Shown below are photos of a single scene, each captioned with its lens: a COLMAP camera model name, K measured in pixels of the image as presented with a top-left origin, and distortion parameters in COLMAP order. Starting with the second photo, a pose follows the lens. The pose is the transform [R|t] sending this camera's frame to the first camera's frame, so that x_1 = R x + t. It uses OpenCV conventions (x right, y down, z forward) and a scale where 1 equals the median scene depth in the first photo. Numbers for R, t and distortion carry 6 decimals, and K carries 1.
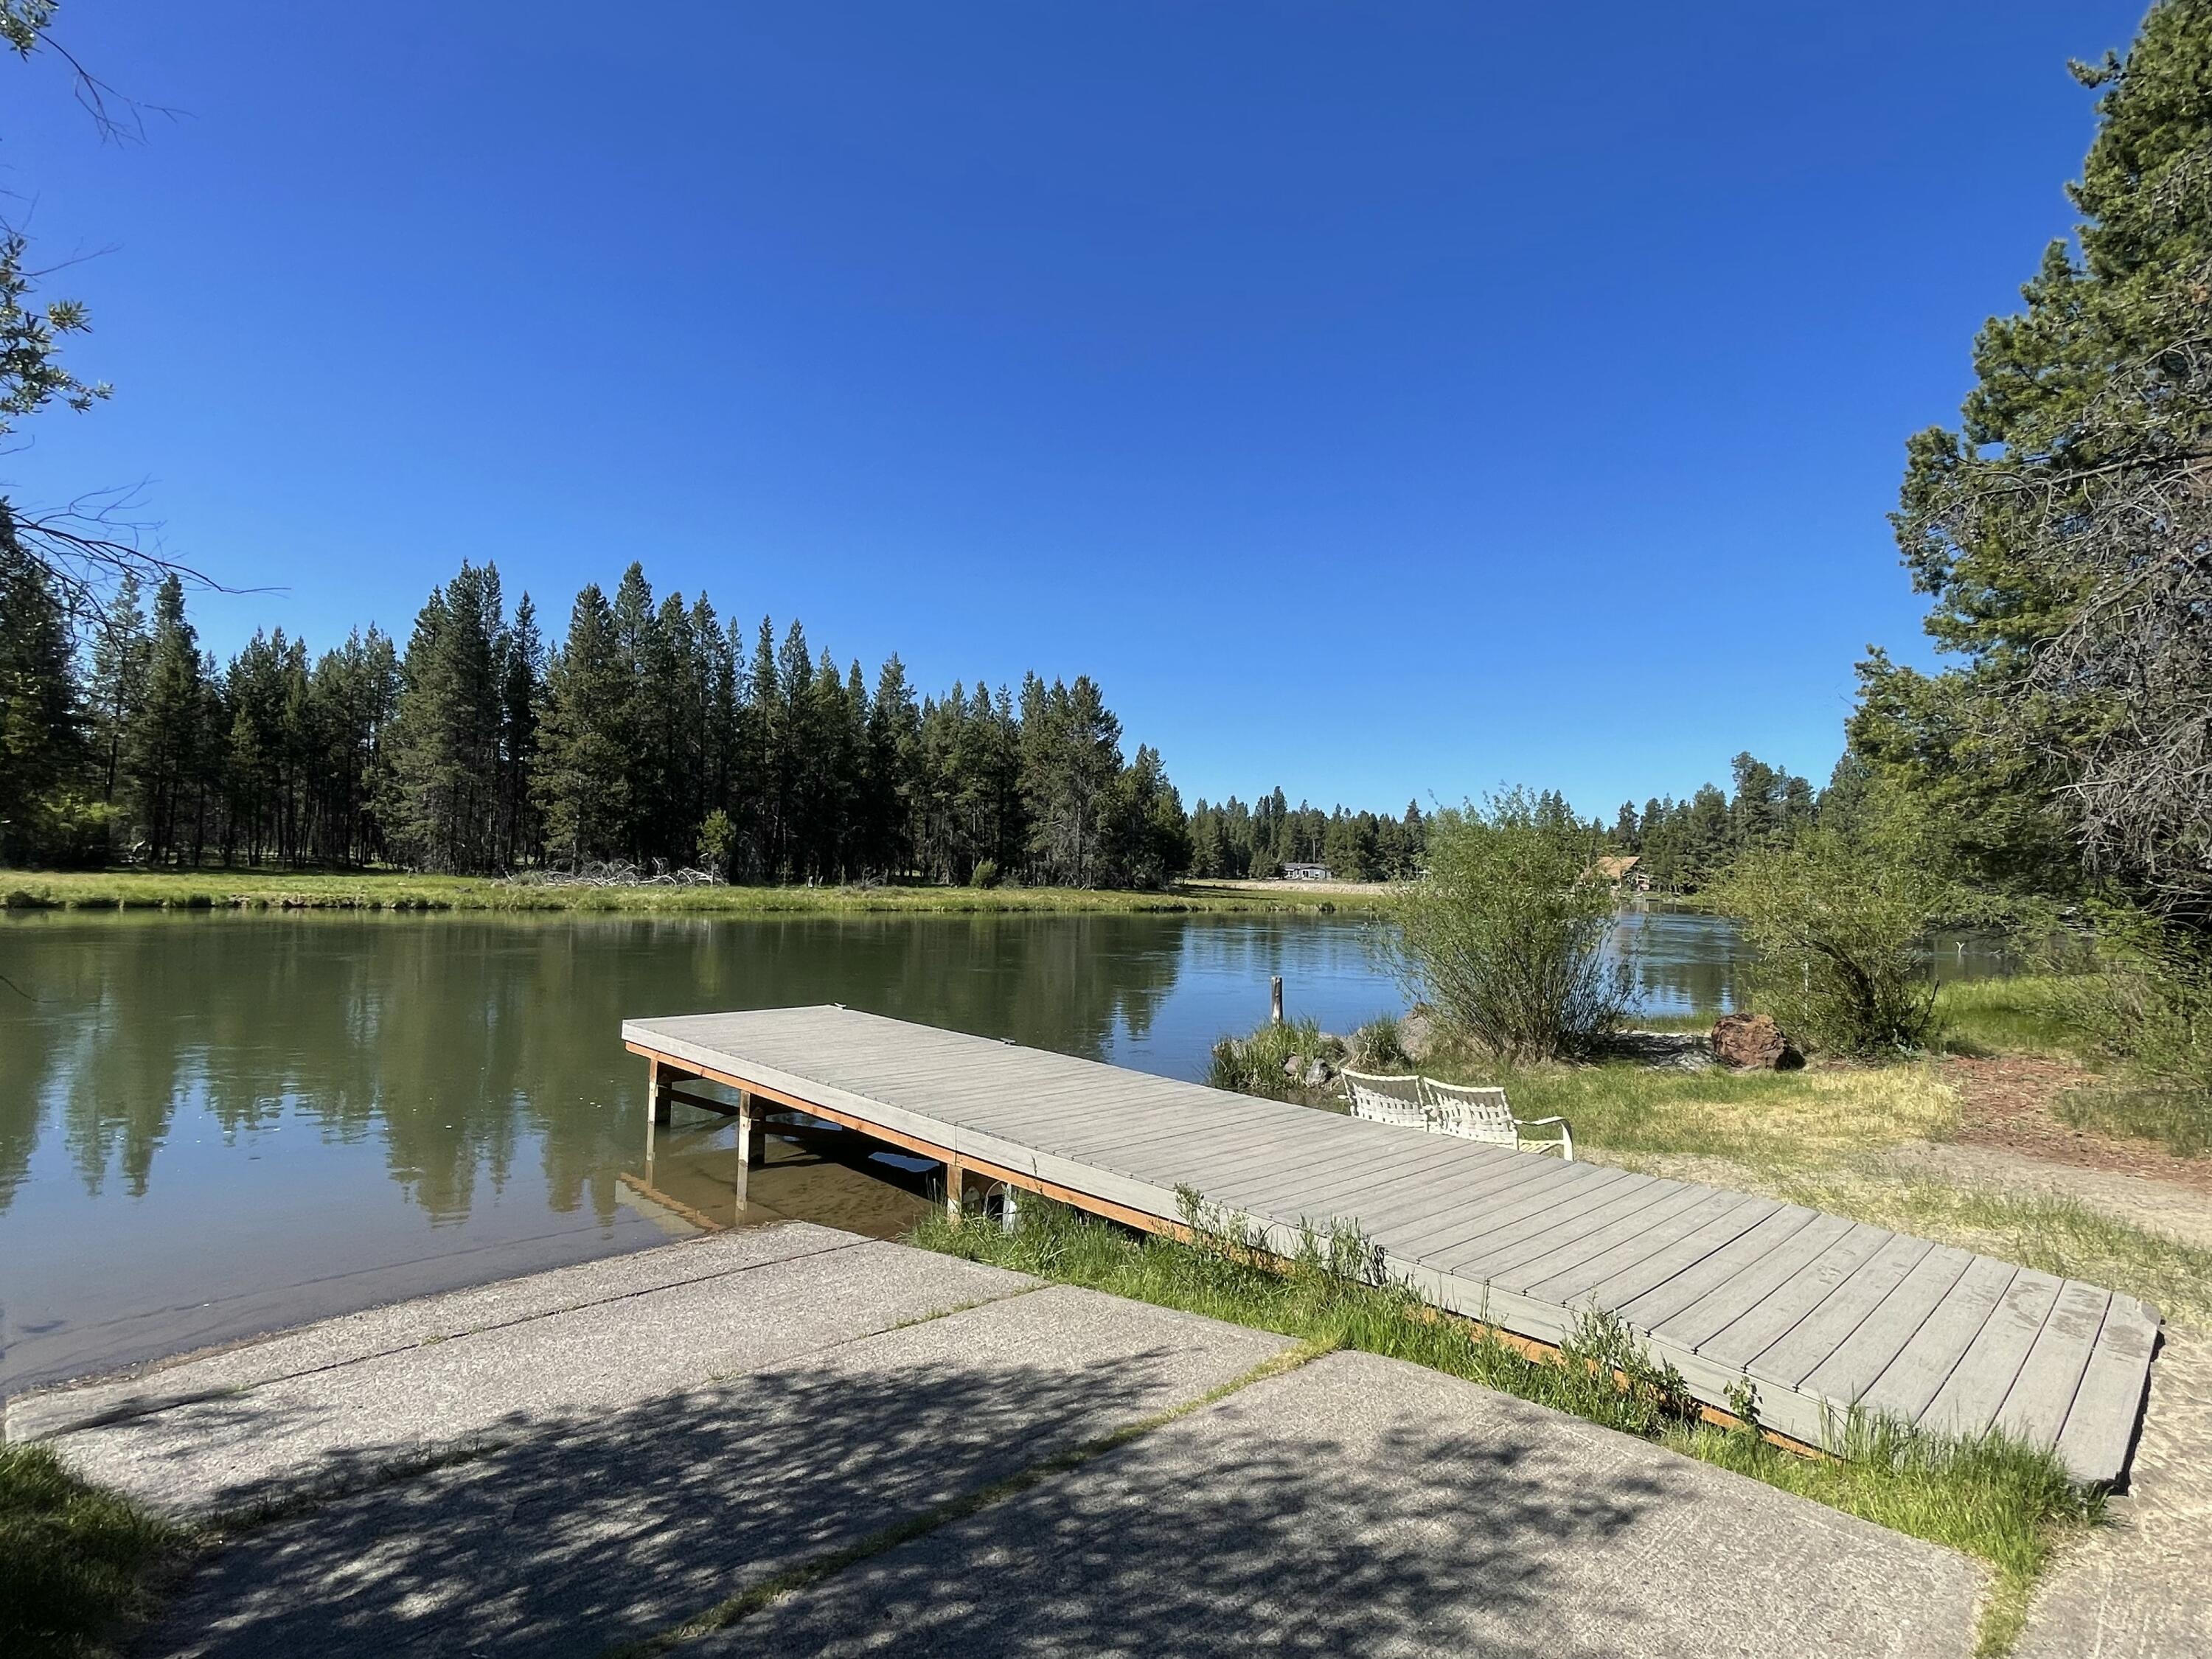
lens RADIAL K [[1120.7, 0, 1106.8], [0, 1120.7, 830.4], [0, 0, 1]] dist [0.002599, 0.001321]
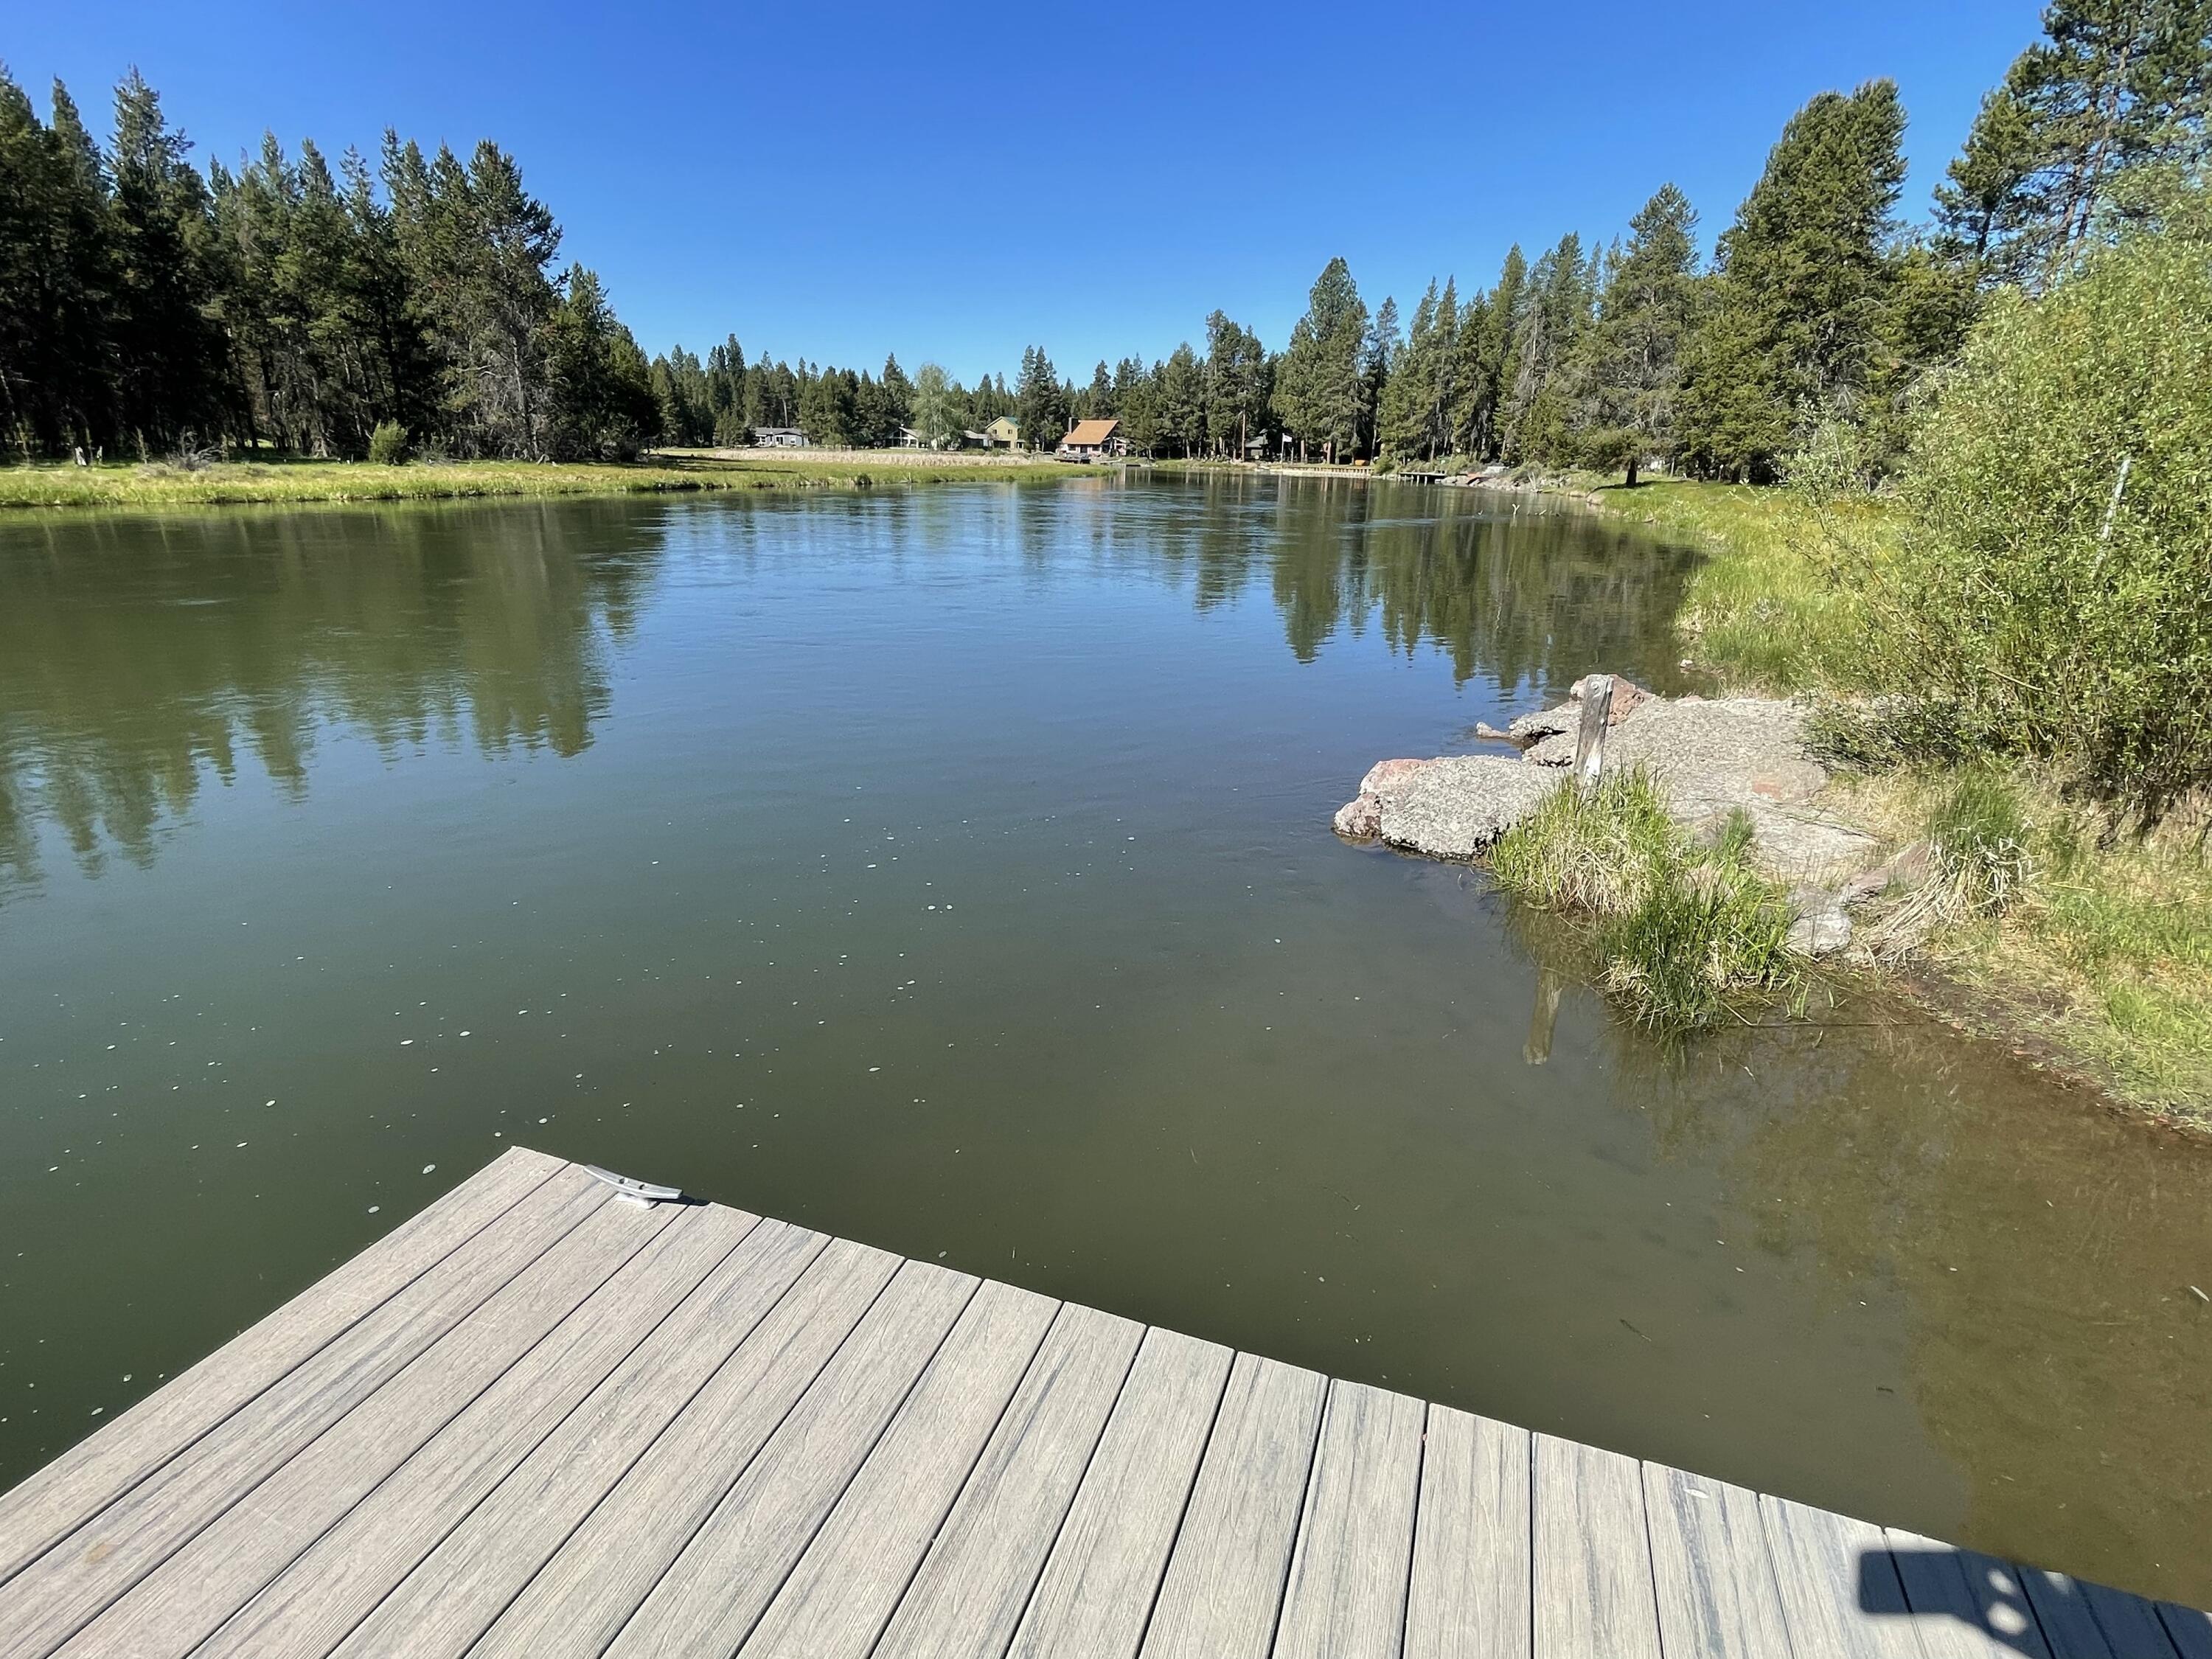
lens RADIAL K [[1120.7, 0, 1103.2], [0, 1120.7, 820.7], [0, 0, 1]] dist [0.002599, 0.001321]
pose [[0.895851, -0.149336, 0.418509, -0.031221], [-0.010125, 0.934731, 0.355211, 0.004573], [-0.444239, -0.322453, 0.835868, 0.104925]]
